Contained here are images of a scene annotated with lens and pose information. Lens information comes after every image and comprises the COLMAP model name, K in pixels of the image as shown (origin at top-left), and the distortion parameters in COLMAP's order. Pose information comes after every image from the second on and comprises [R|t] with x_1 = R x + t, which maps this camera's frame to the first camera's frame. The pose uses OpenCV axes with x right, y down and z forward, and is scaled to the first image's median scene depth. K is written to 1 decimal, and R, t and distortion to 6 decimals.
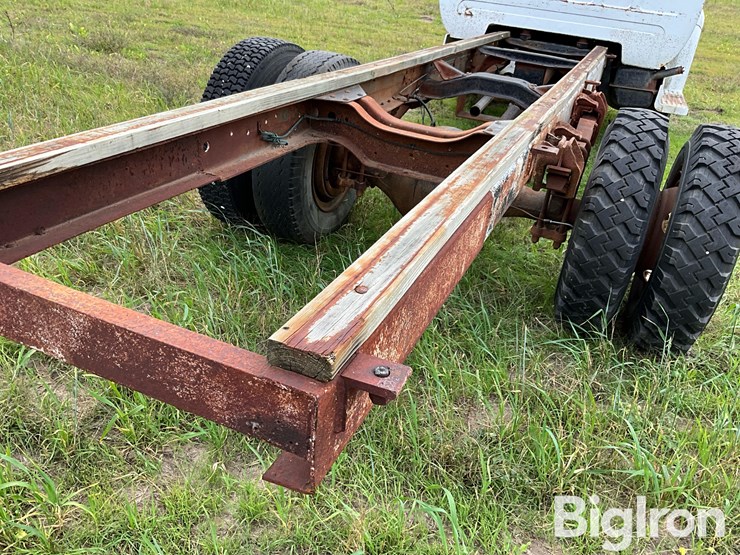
lens RADIAL K [[610.2, 0, 366.3], [0, 610.2, 269.3], [0, 0, 1]] dist [0.125184, -0.240457]
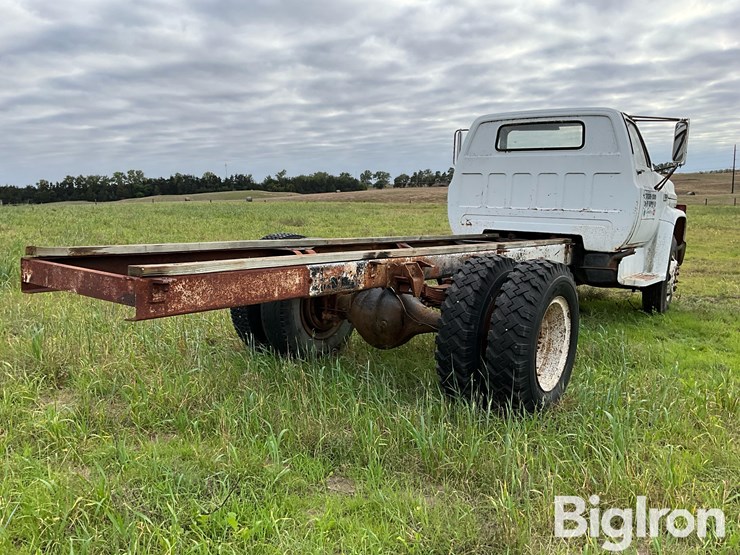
lens RADIAL K [[610.2, 0, 366.3], [0, 610.2, 269.3], [0, 0, 1]] dist [0.125184, -0.240457]
pose [[0.969809, -0.044665, -0.239739, 0.281631], [-0.047824, 0.929161, -0.366569, 0.194996], [0.239129, 0.366968, 0.898973, -0.238910]]
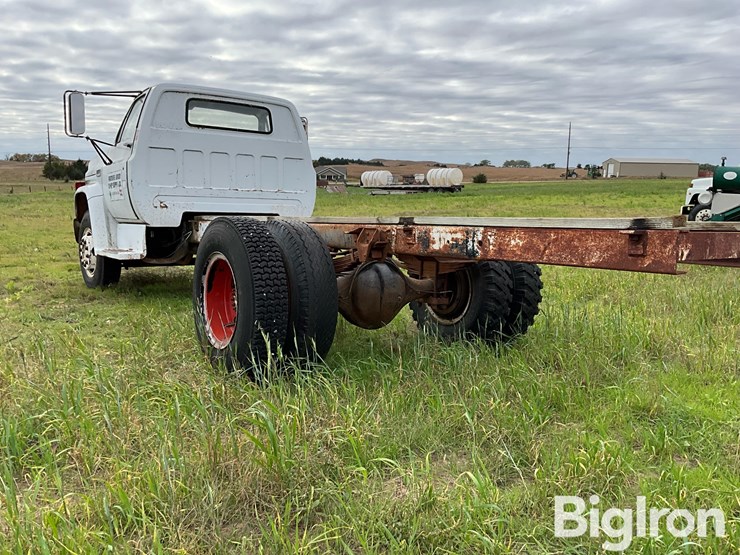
lens RADIAL K [[610.2, 0, 366.3], [0, 610.2, 269.3], [0, 0, 1]] dist [0.125184, -0.240457]
pose [[0.520464, -0.171202, 0.836545, -0.687220], [0.425420, 0.901436, -0.080197, -0.049309], [-0.740361, 0.397622, 0.541998, 0.134767]]
